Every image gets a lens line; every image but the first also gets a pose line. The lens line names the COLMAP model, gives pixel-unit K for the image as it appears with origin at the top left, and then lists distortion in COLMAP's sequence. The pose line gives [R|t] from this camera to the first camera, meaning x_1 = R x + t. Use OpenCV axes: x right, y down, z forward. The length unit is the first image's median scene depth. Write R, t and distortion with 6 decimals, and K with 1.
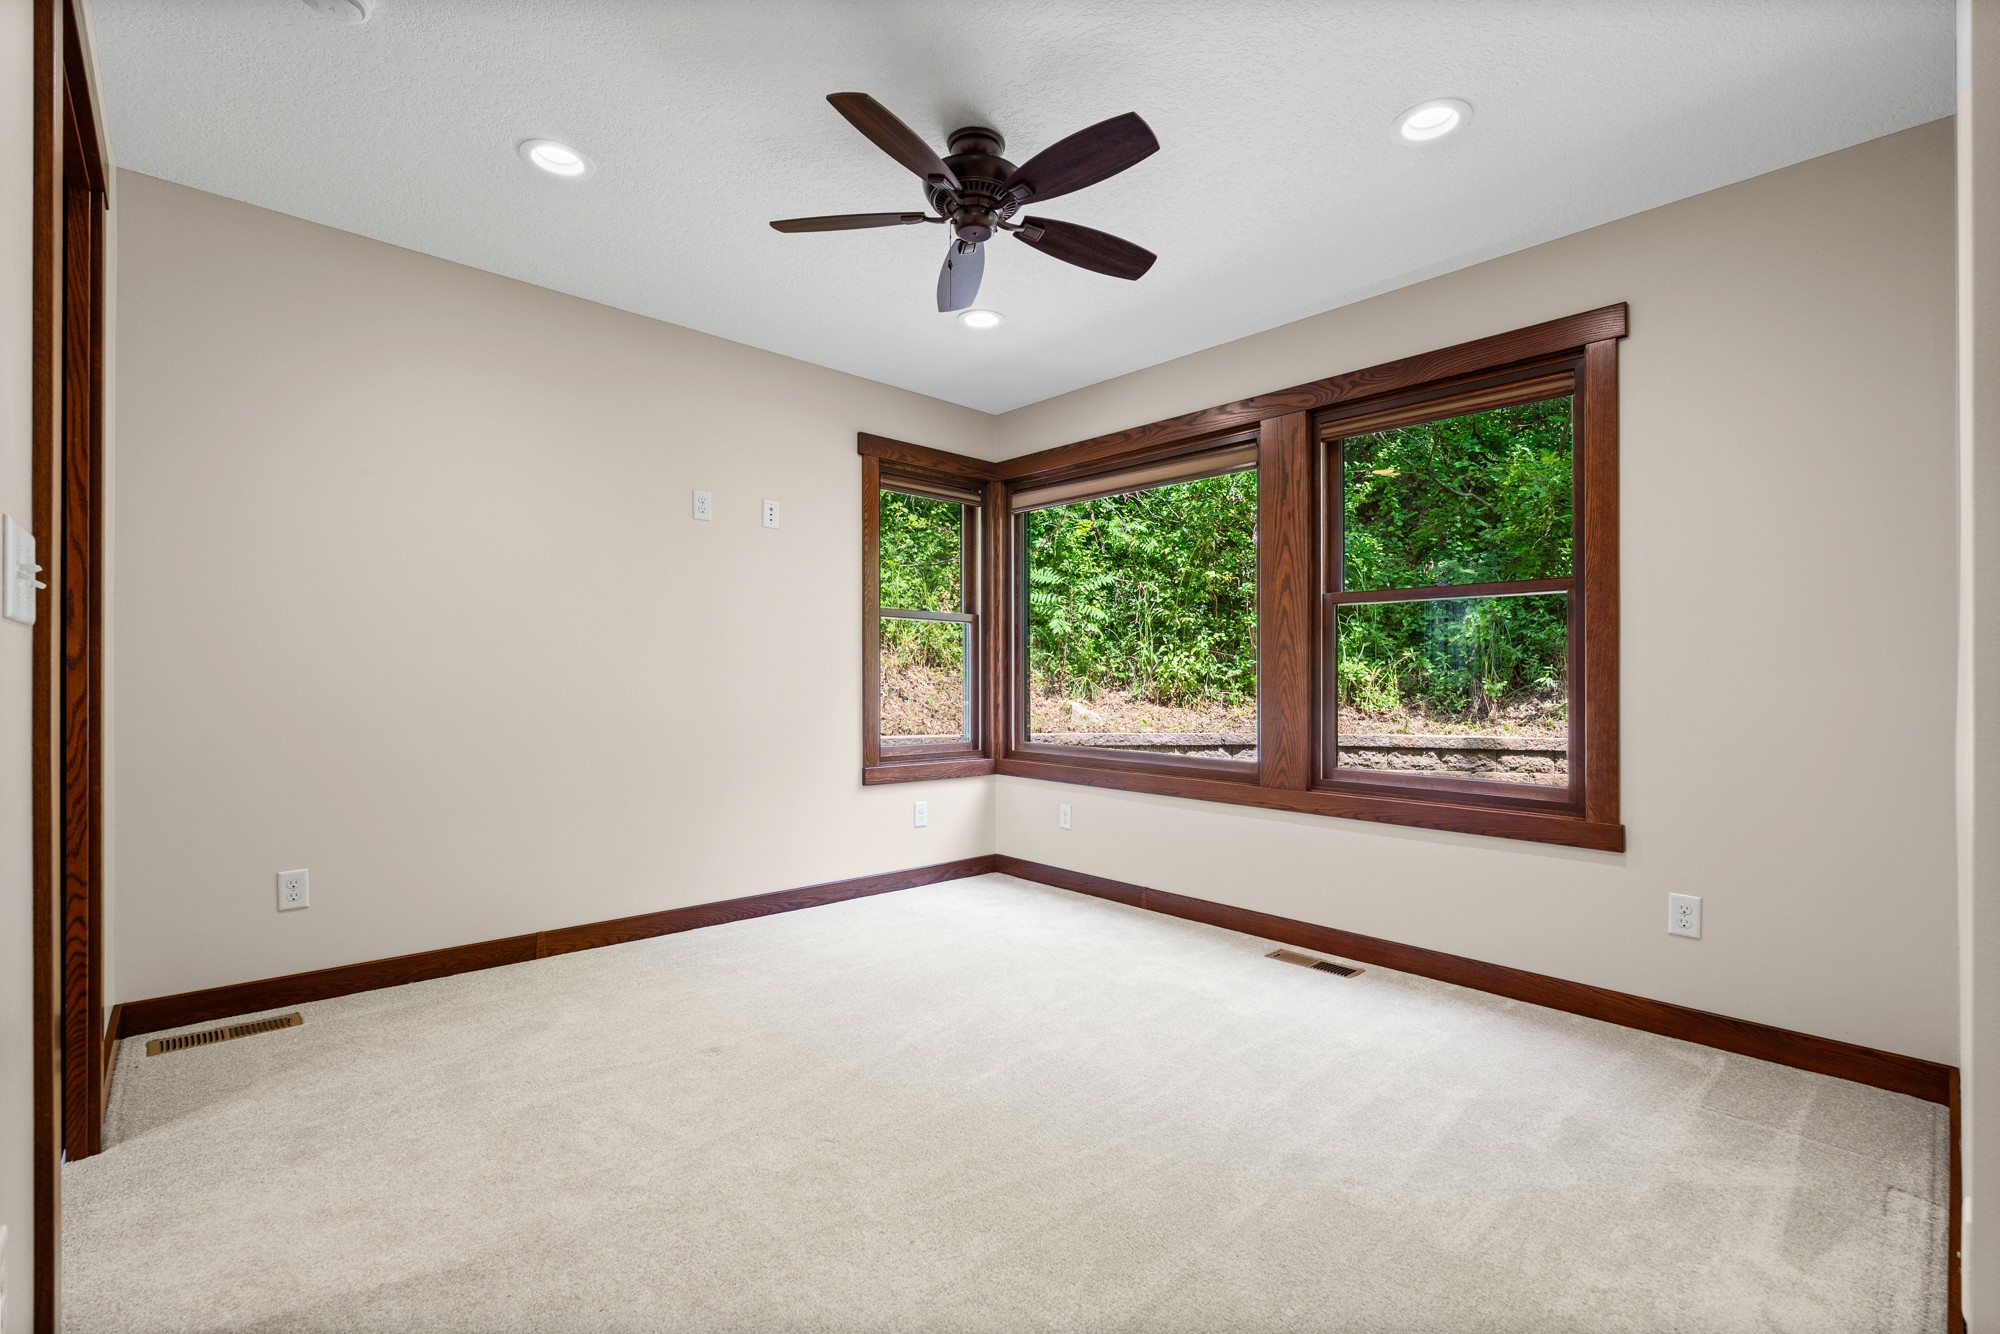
lens RADIAL K [[860.6, 0, 1002.4], [0, 860.6, 690.7], [0, 0, 1]] dist [-0.001152, -0.000152]
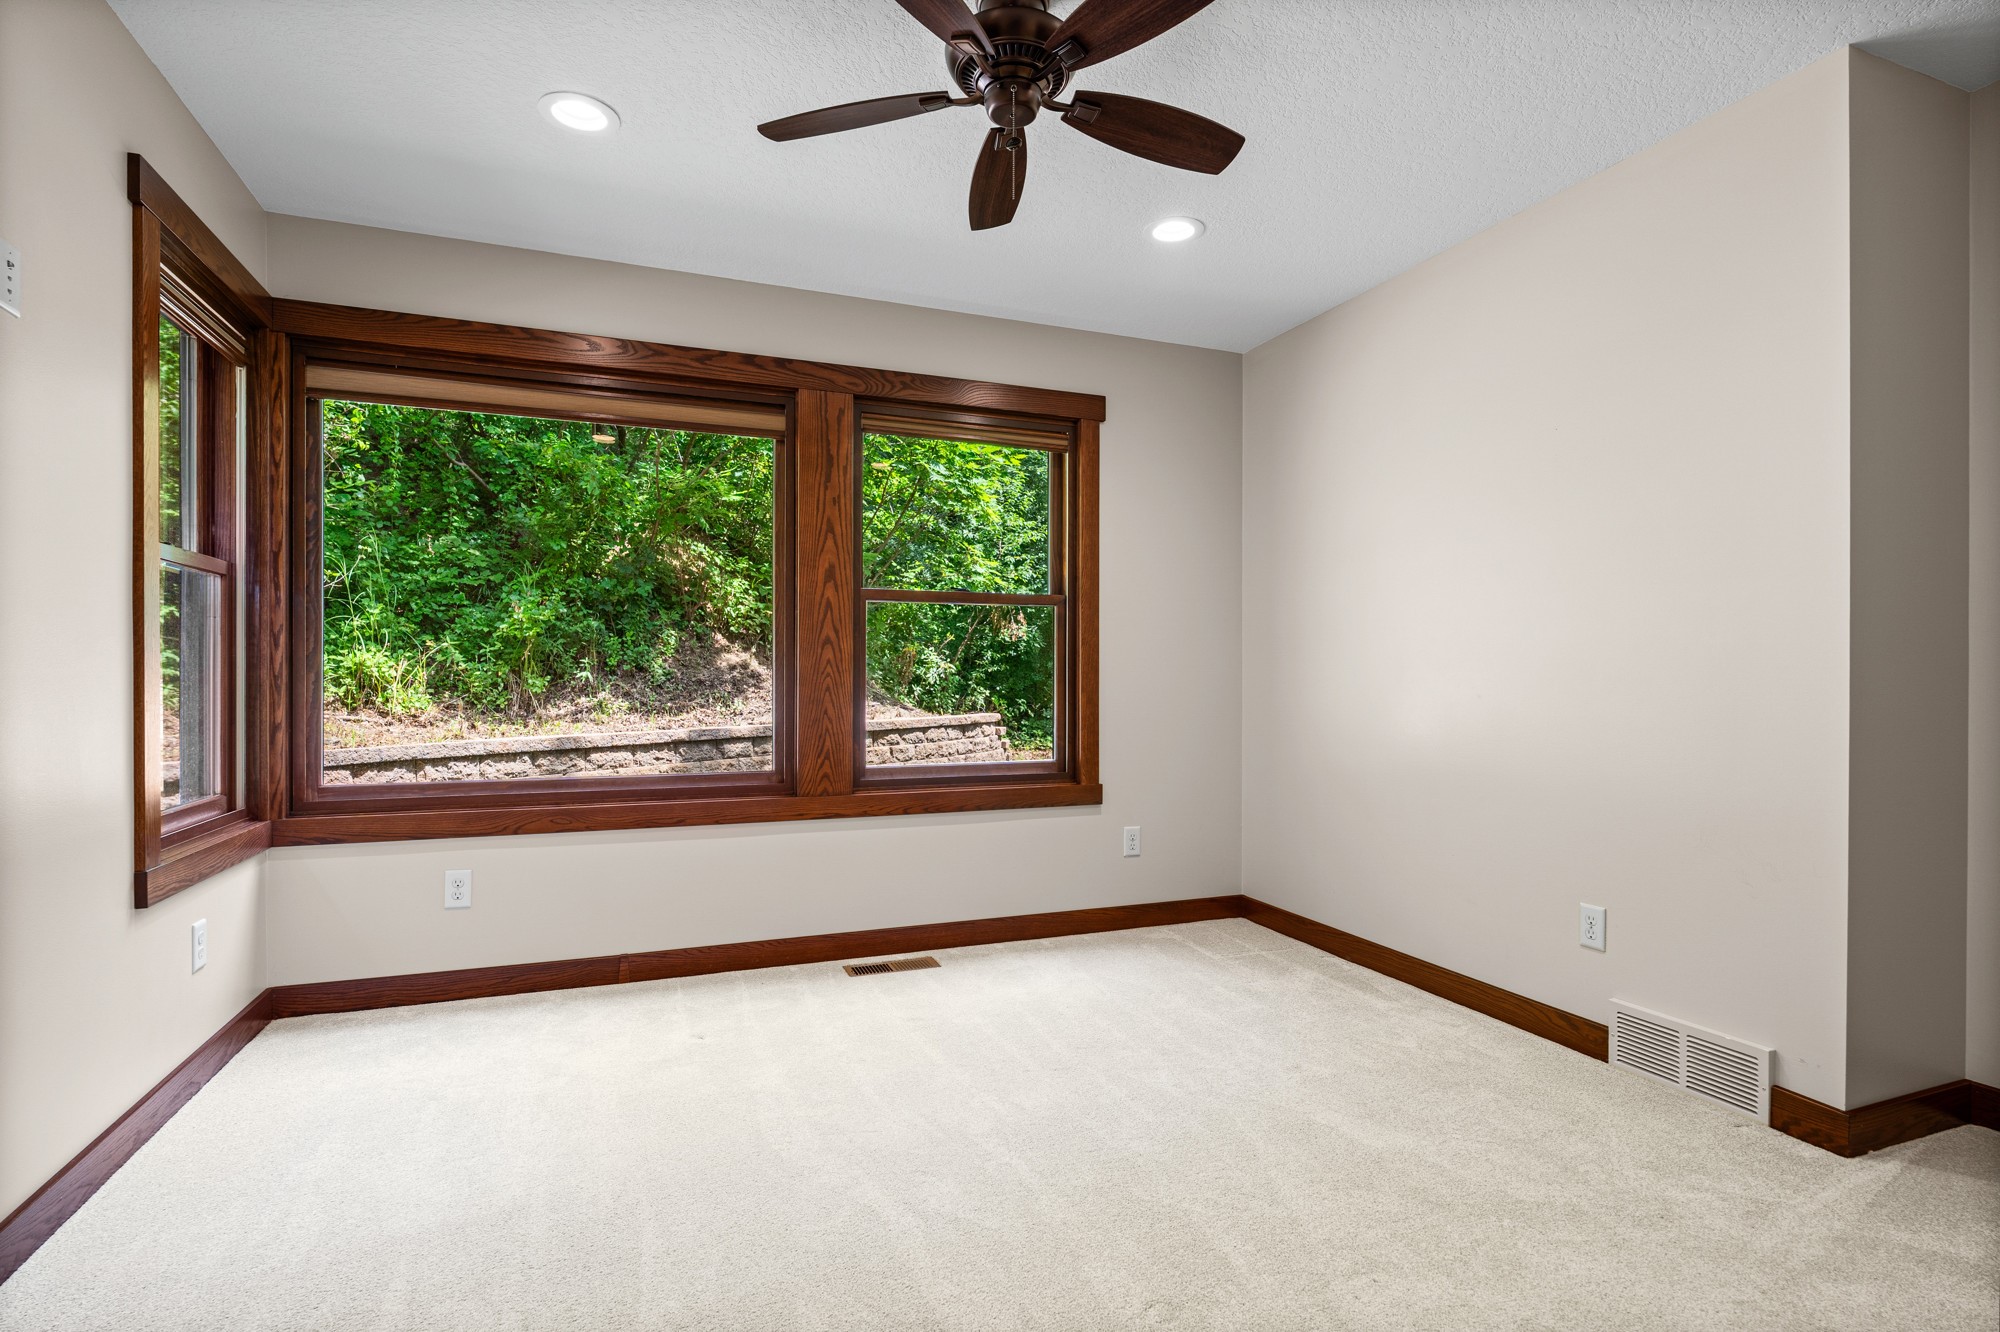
lens RADIAL K [[954.5, 0, 989.0], [0, 954.5, 689.4], [0, 0, 1]] dist [-0.001807, -0.000349]
pose [[0.390216, -0.019653, 0.920514, -0.455428], [0.015143, 0.999774, 0.014926, -0.010550], [-0.920599, 0.008115, 0.390425, 0.363966]]
